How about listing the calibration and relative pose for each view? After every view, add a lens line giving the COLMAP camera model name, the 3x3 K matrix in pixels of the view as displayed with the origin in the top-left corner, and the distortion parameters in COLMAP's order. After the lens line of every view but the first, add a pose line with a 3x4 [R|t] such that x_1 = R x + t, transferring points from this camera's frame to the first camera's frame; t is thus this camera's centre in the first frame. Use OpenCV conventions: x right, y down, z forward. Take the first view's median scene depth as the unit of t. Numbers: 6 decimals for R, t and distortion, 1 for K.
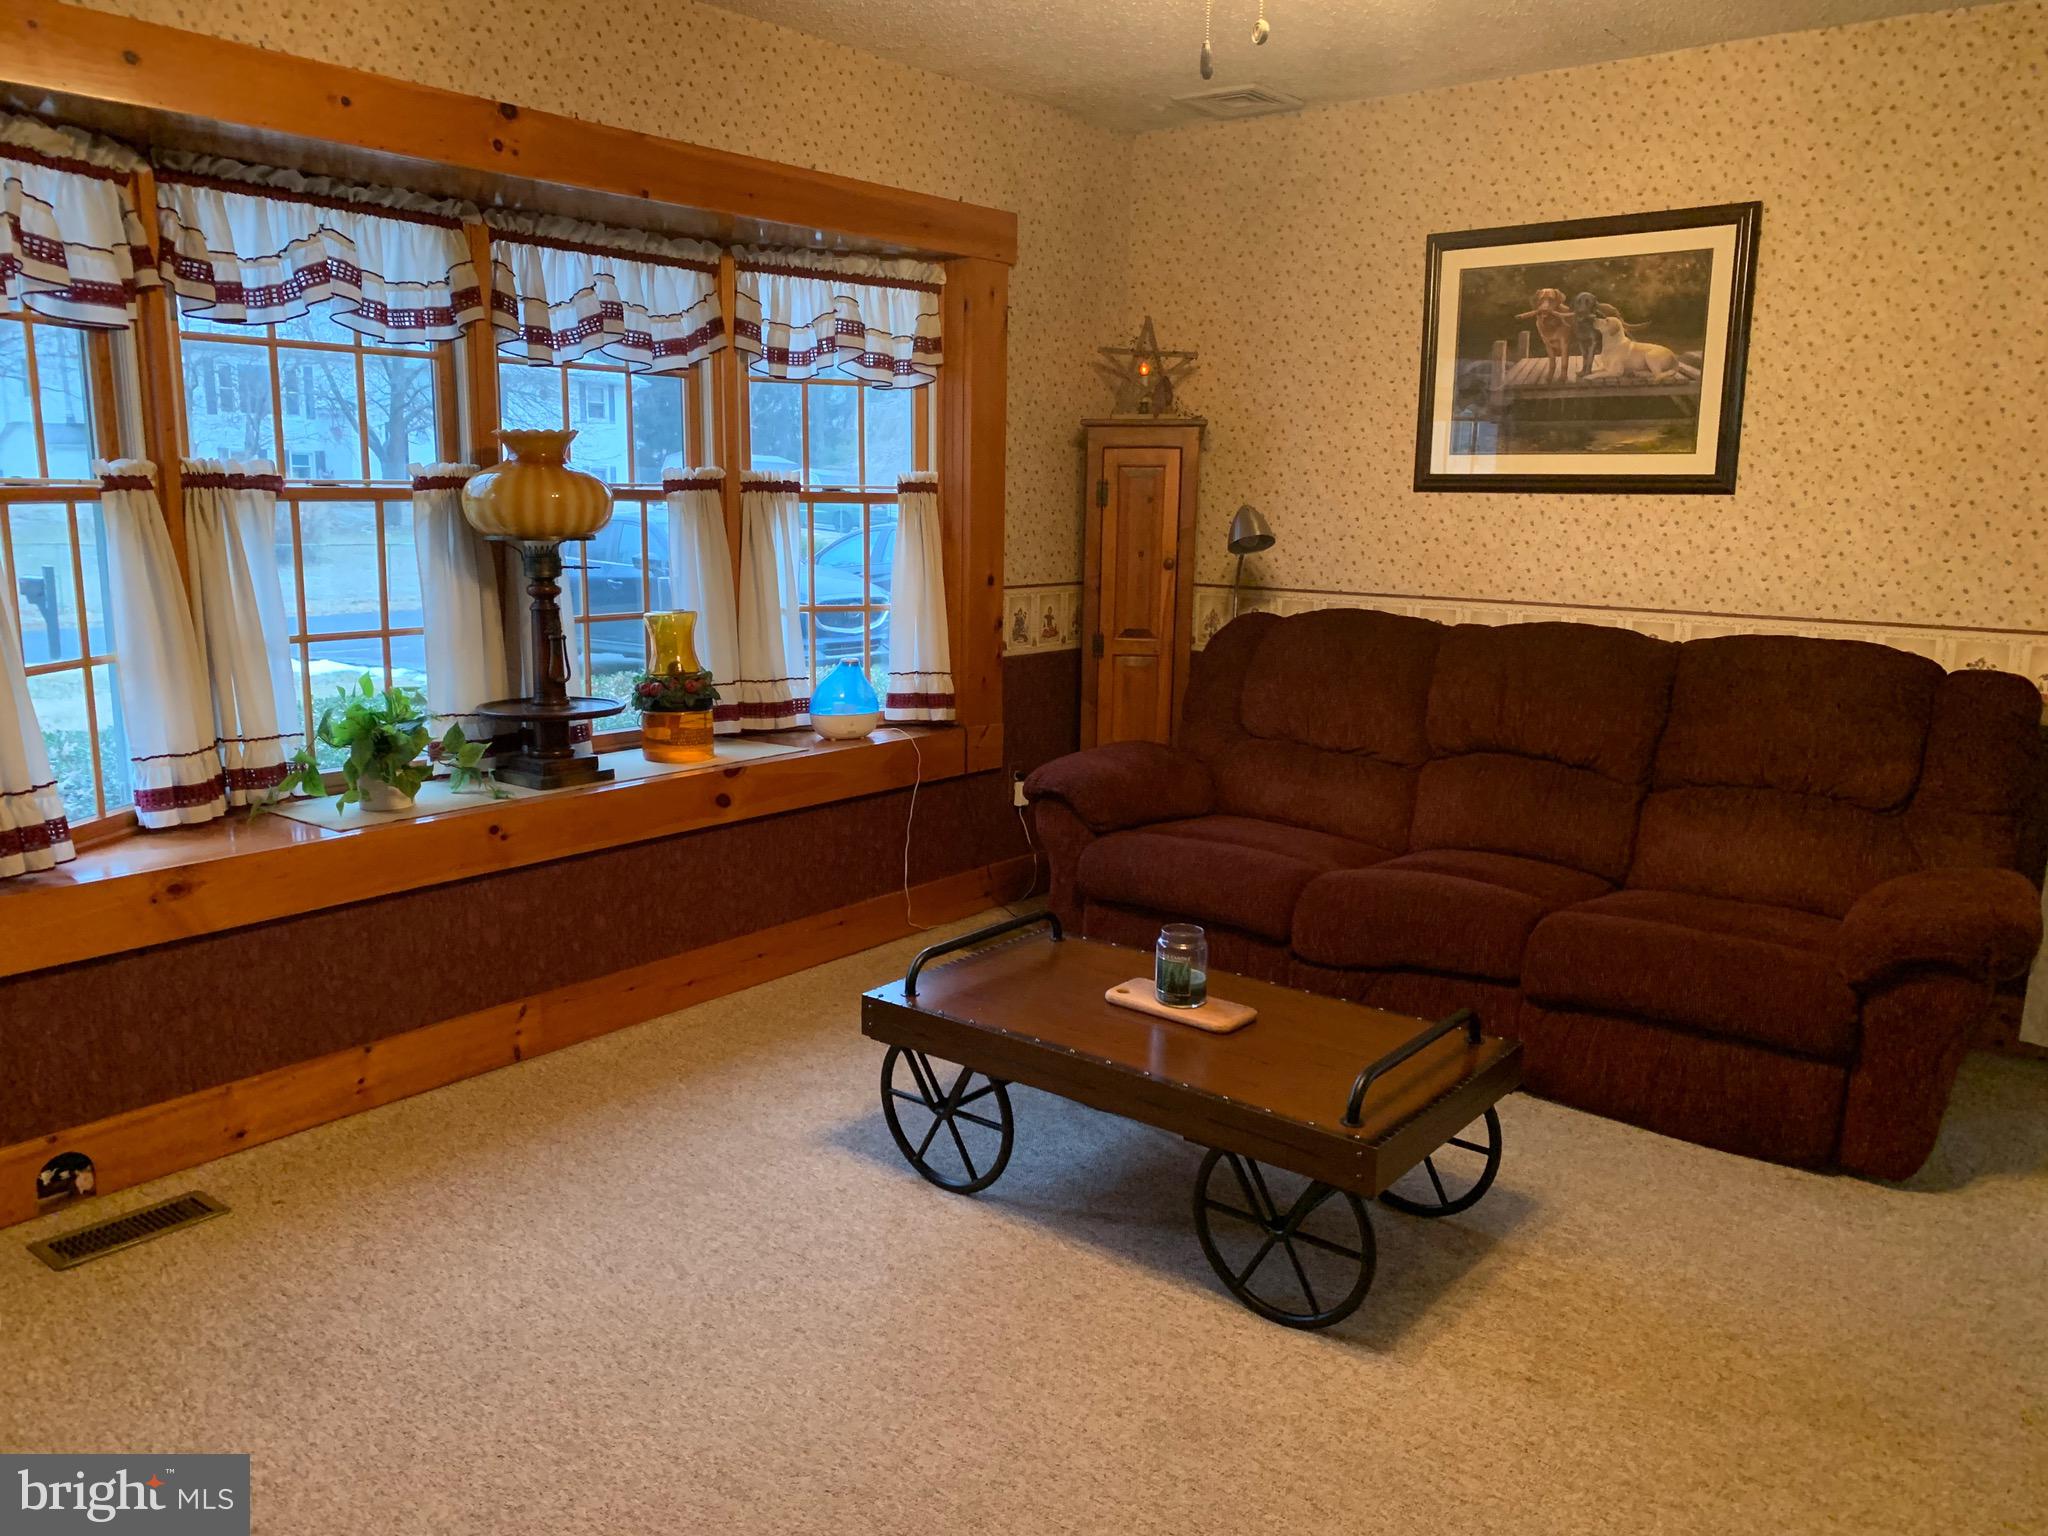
lens RADIAL K [[1557.5, 0, 1024.6], [0, 1557.5, 761.8], [0, 0, 1]] dist [0.035872, -0.042031]
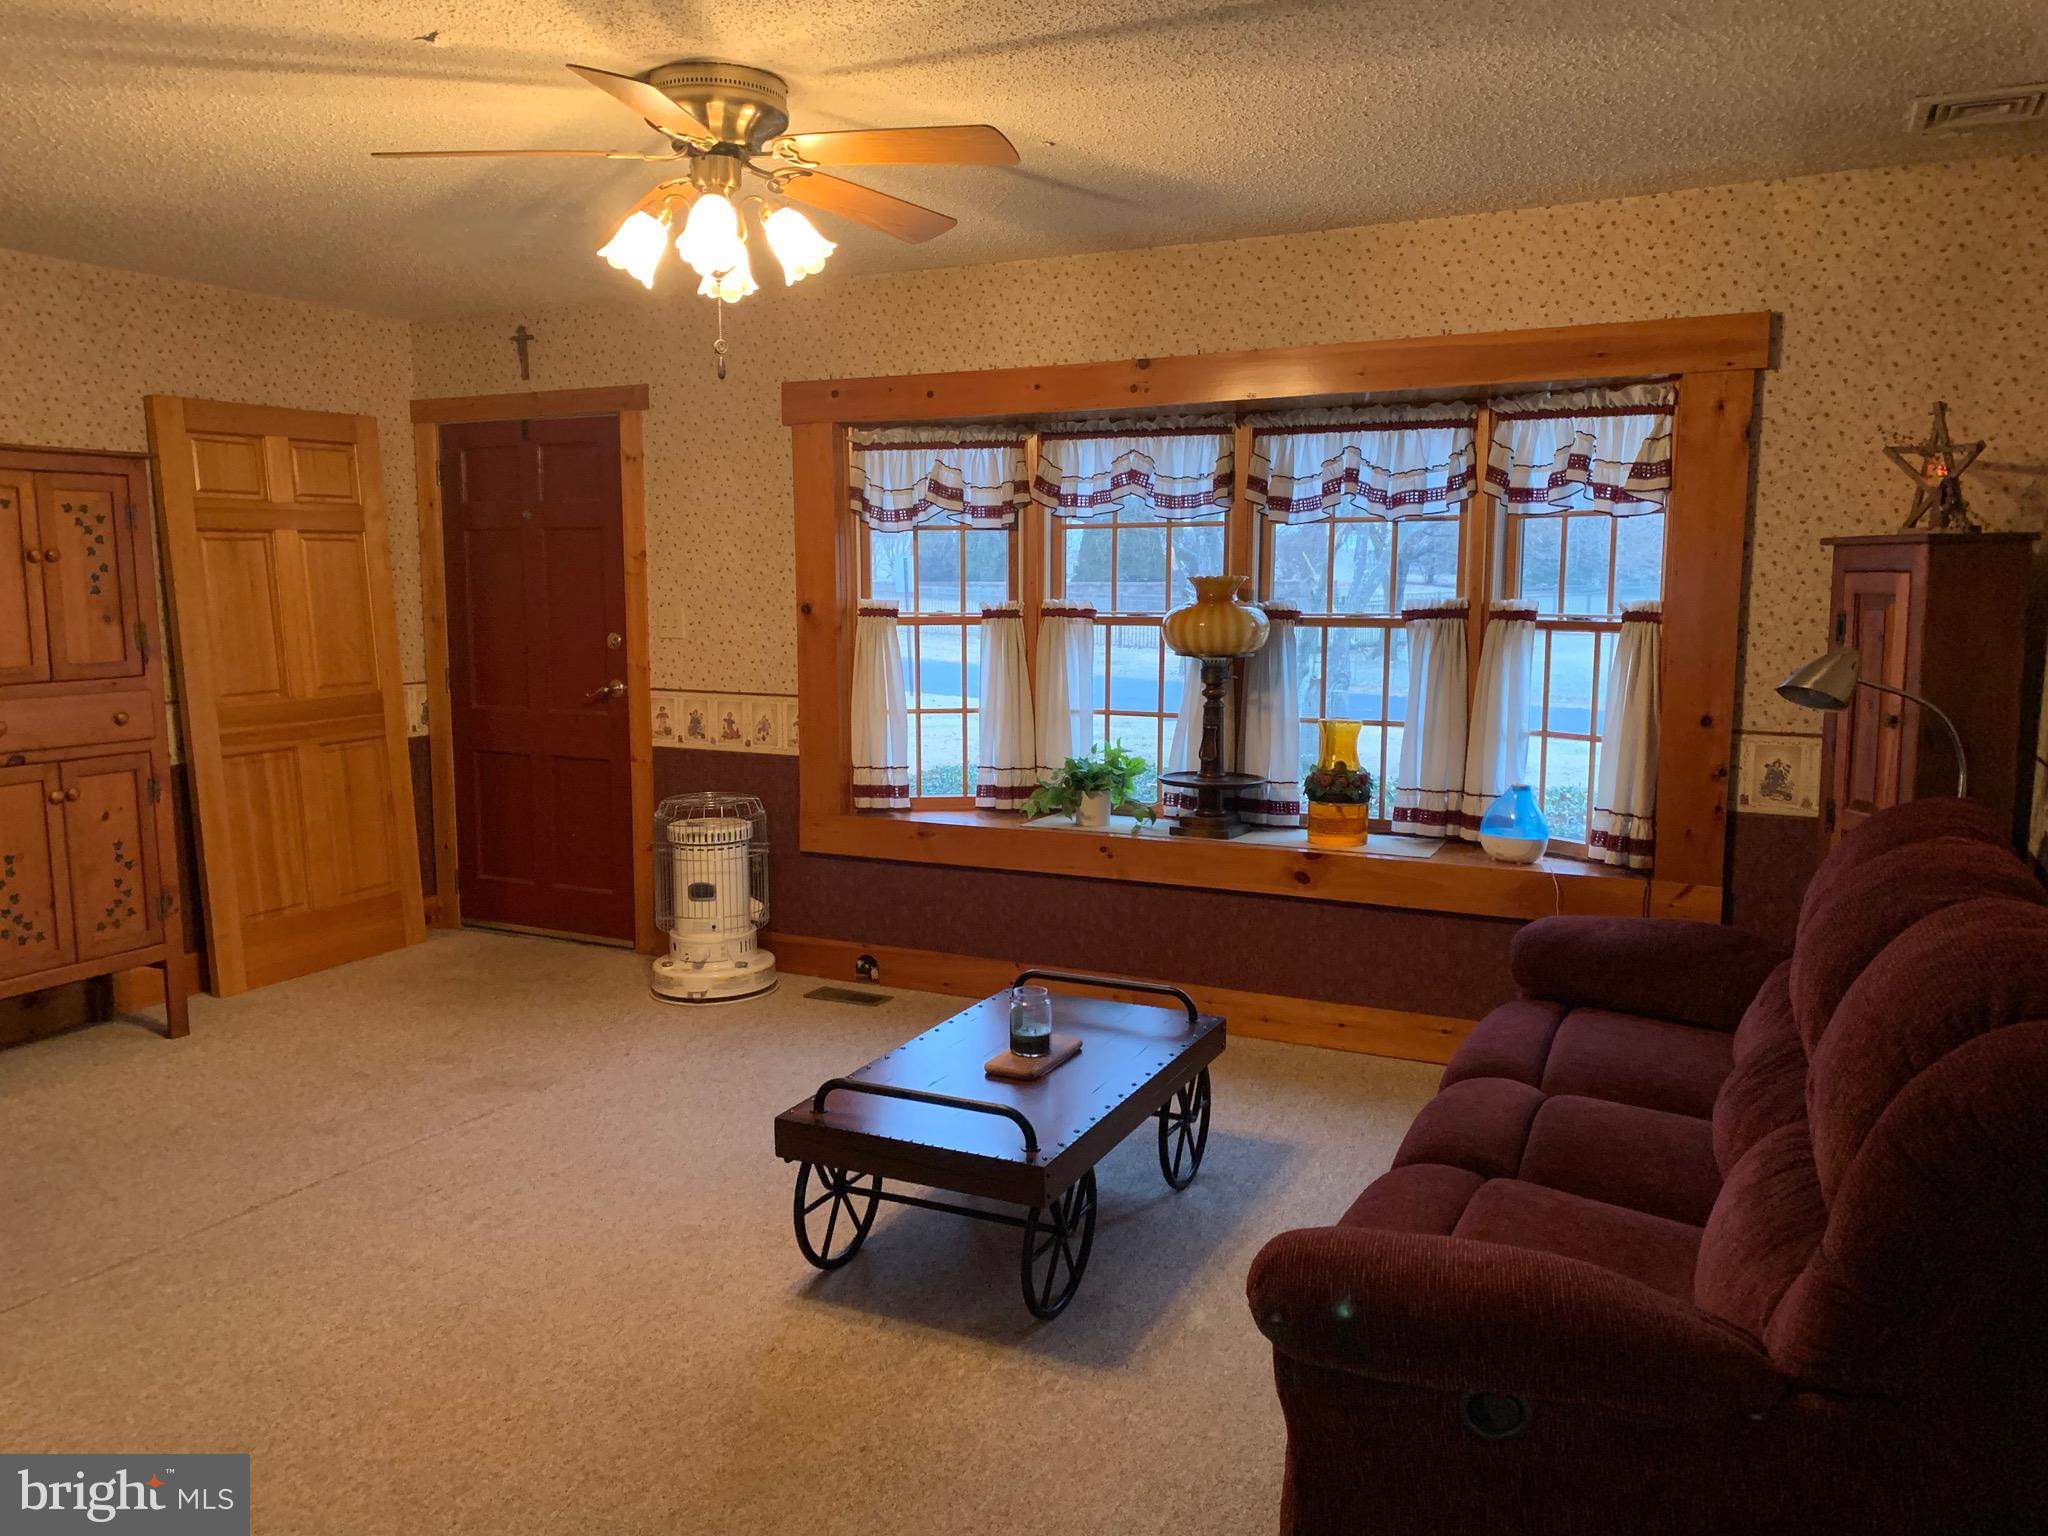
lens RADIAL K [[1557.5, 0, 1022.1], [0, 1557.5, 777.8], [0, 0, 1]] dist [0.035872, -0.042031]
pose [[0.211188, 0.117017, -0.970416, 0.946194], [-0.165409, 0.982768, 0.082509, -0.117137], [0.963348, 0.143091, 0.226904, 0.526546]]
